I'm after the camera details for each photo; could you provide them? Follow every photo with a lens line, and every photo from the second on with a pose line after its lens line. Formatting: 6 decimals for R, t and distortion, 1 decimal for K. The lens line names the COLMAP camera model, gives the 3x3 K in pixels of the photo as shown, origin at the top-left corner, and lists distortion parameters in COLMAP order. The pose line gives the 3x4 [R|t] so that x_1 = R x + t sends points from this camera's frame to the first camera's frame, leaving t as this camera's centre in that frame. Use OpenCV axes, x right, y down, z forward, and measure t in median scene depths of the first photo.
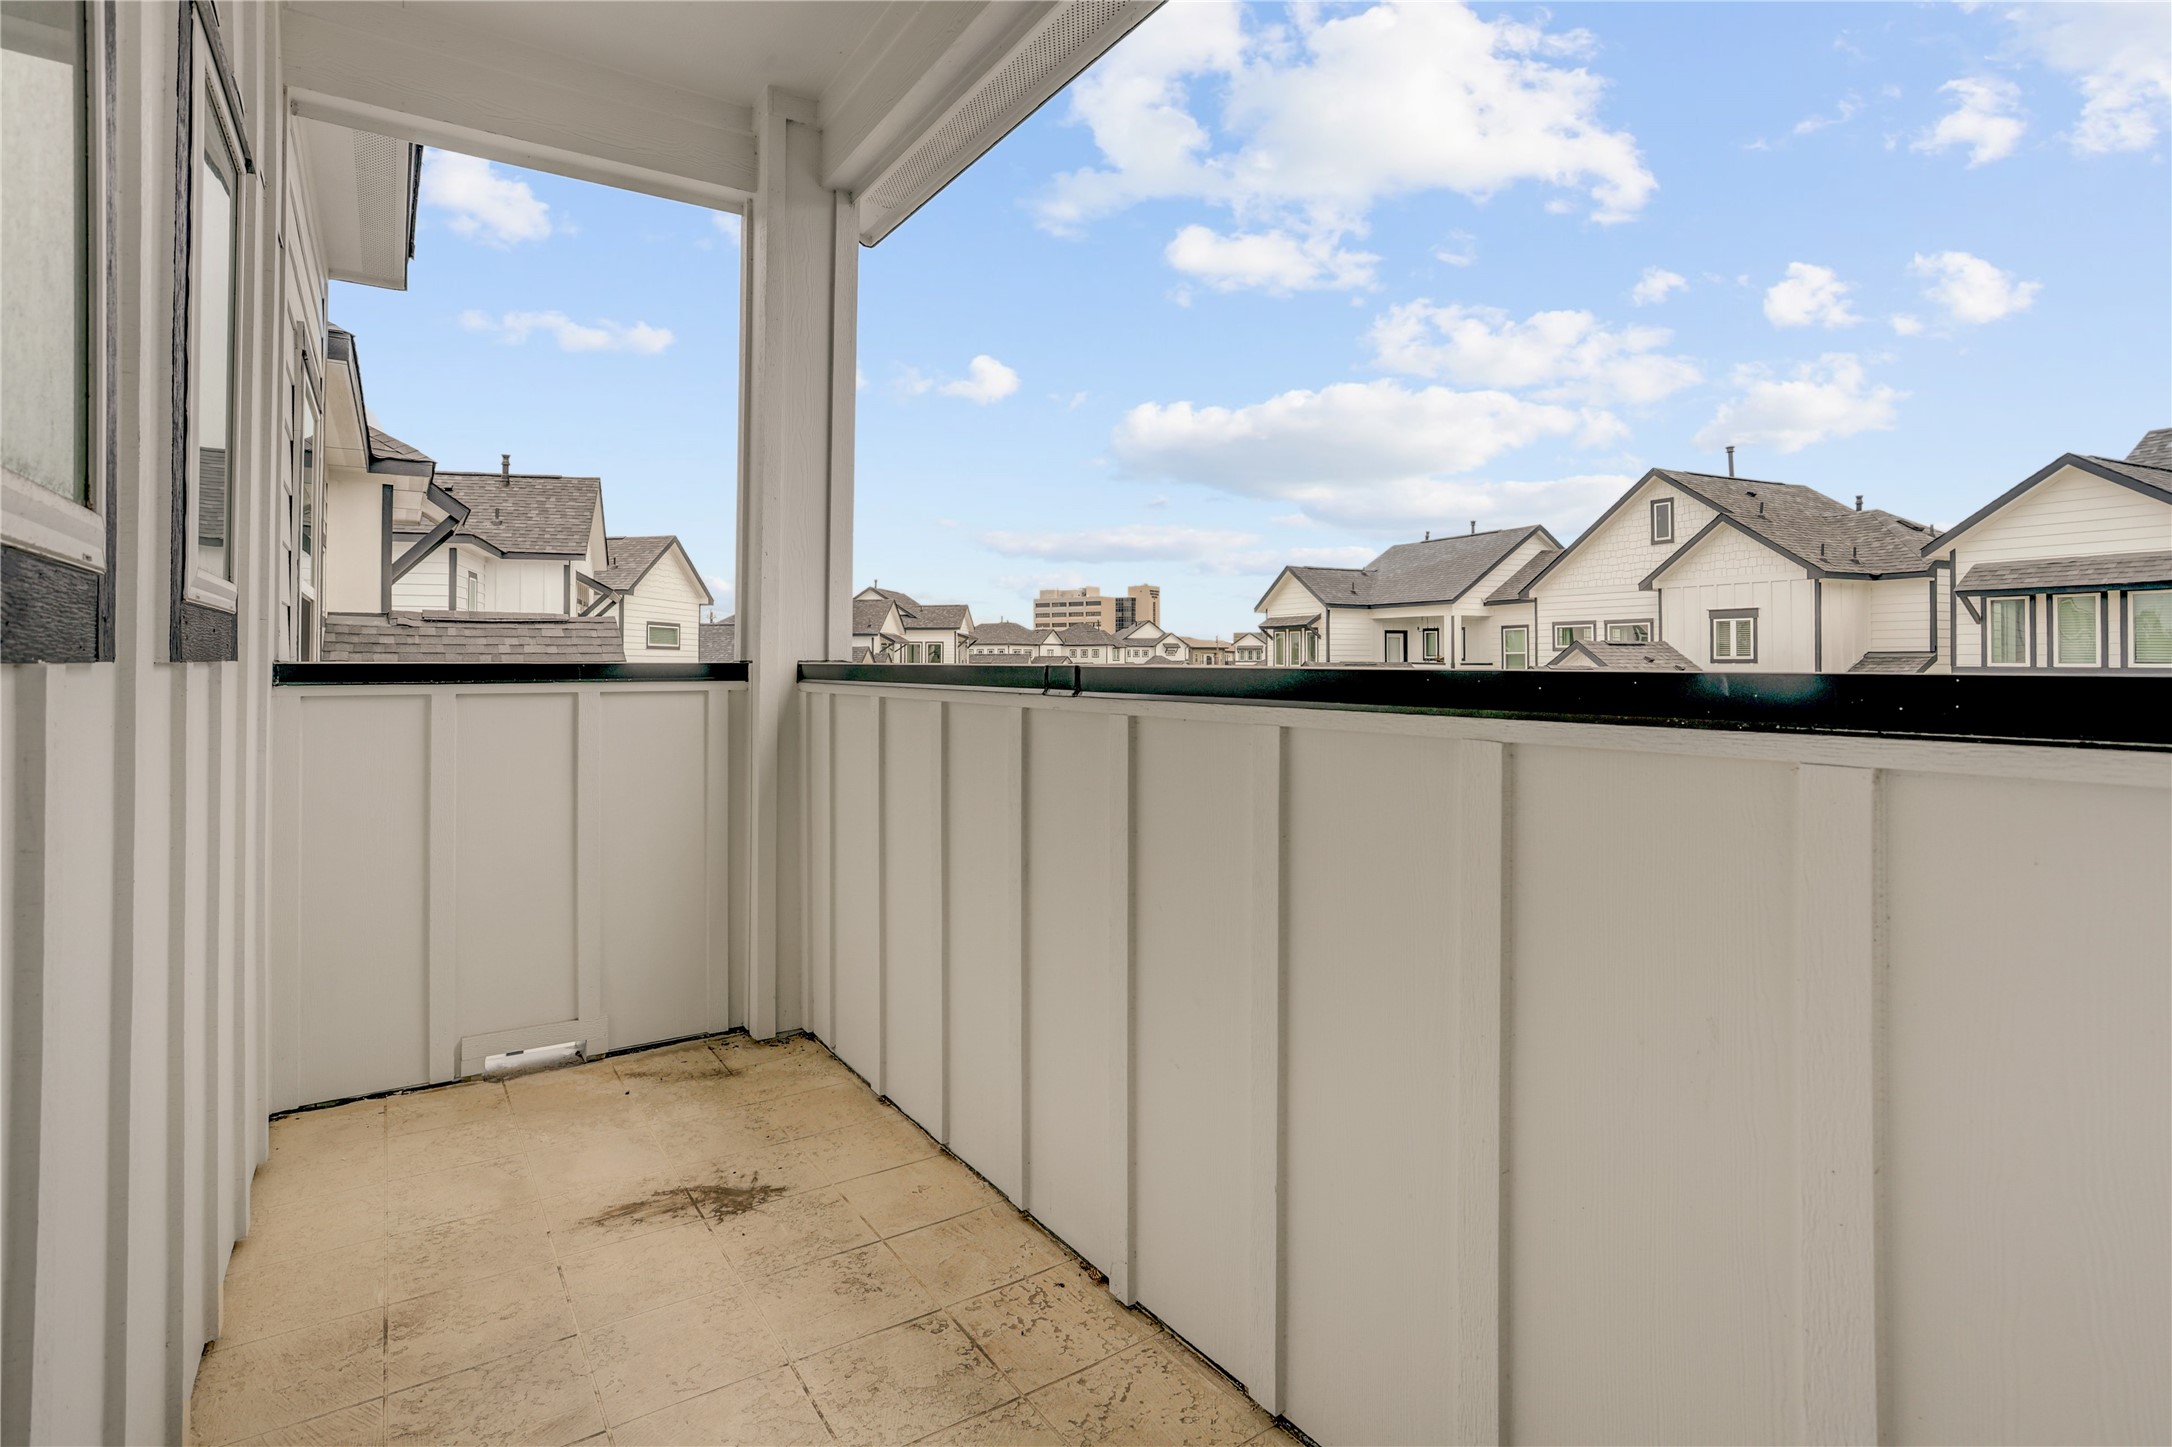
lens RADIAL K [[1052.4, 0, 1086.1], [0, 1052.4, 729.5], [0, 0, 1]] dist [-0.000441, 0.000308]
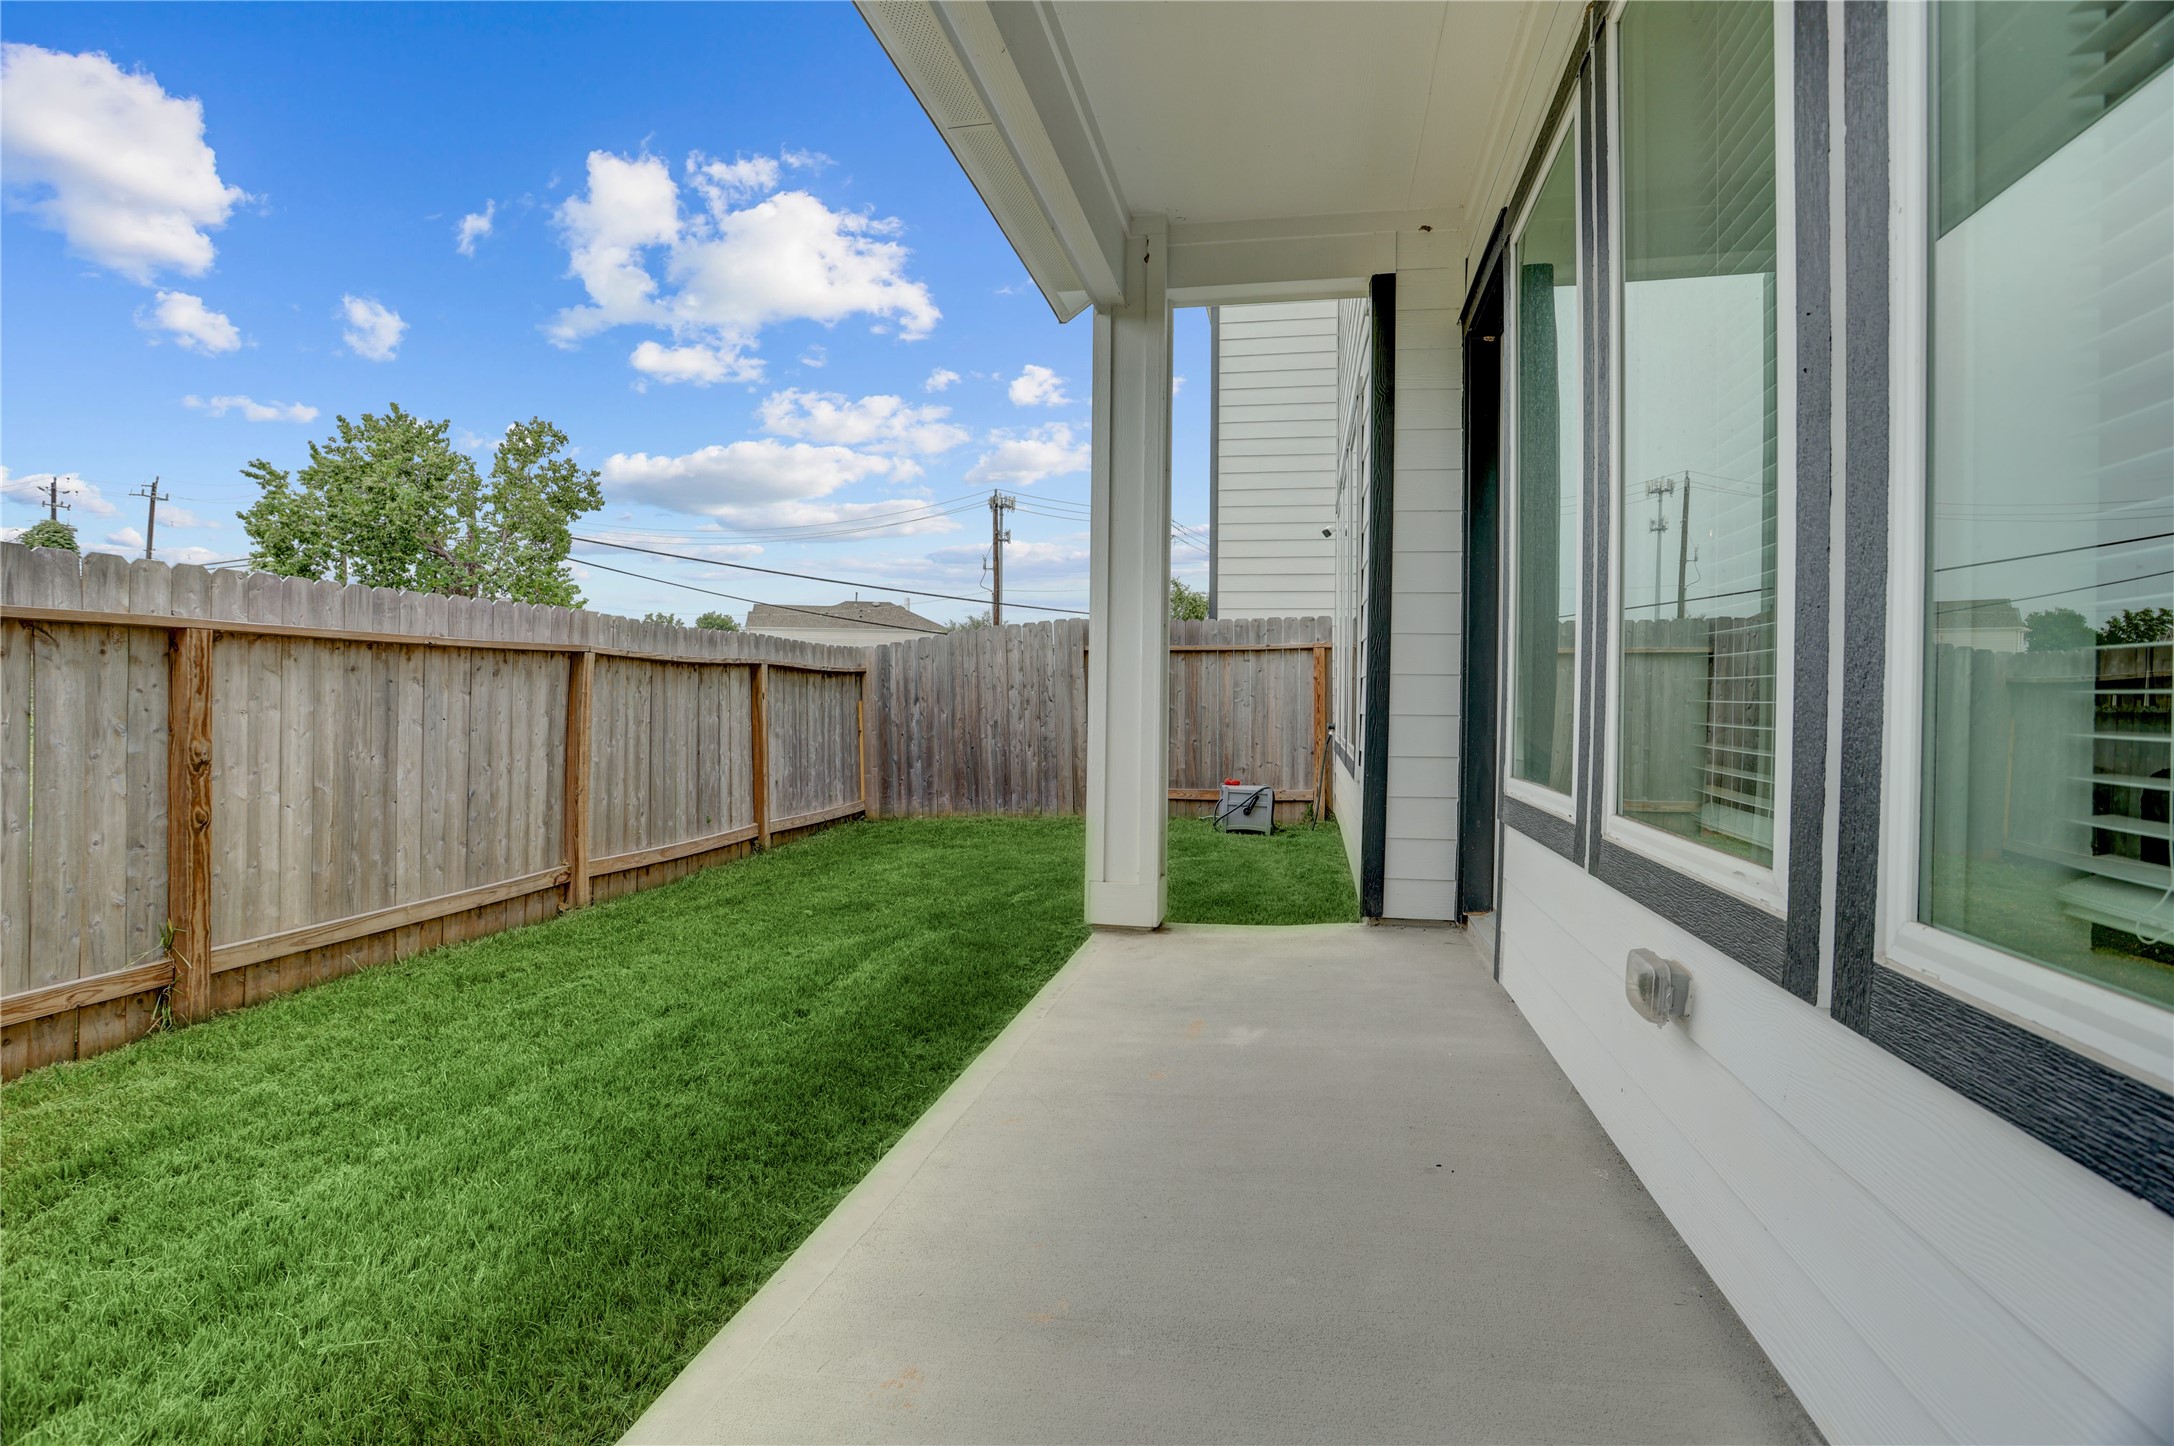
lens RADIAL K [[1053.4, 0, 1090.3], [0, 1053.4, 708.7], [0, 0, 1]] dist [-0.000441, 0.000308]
pose [[1.000000, 0.000024, 0.000781, 0.765595], [-0.000026, 0.999998, 0.002123, 0.069230], [-0.000781, -0.002123, 0.999997, -0.584136]]
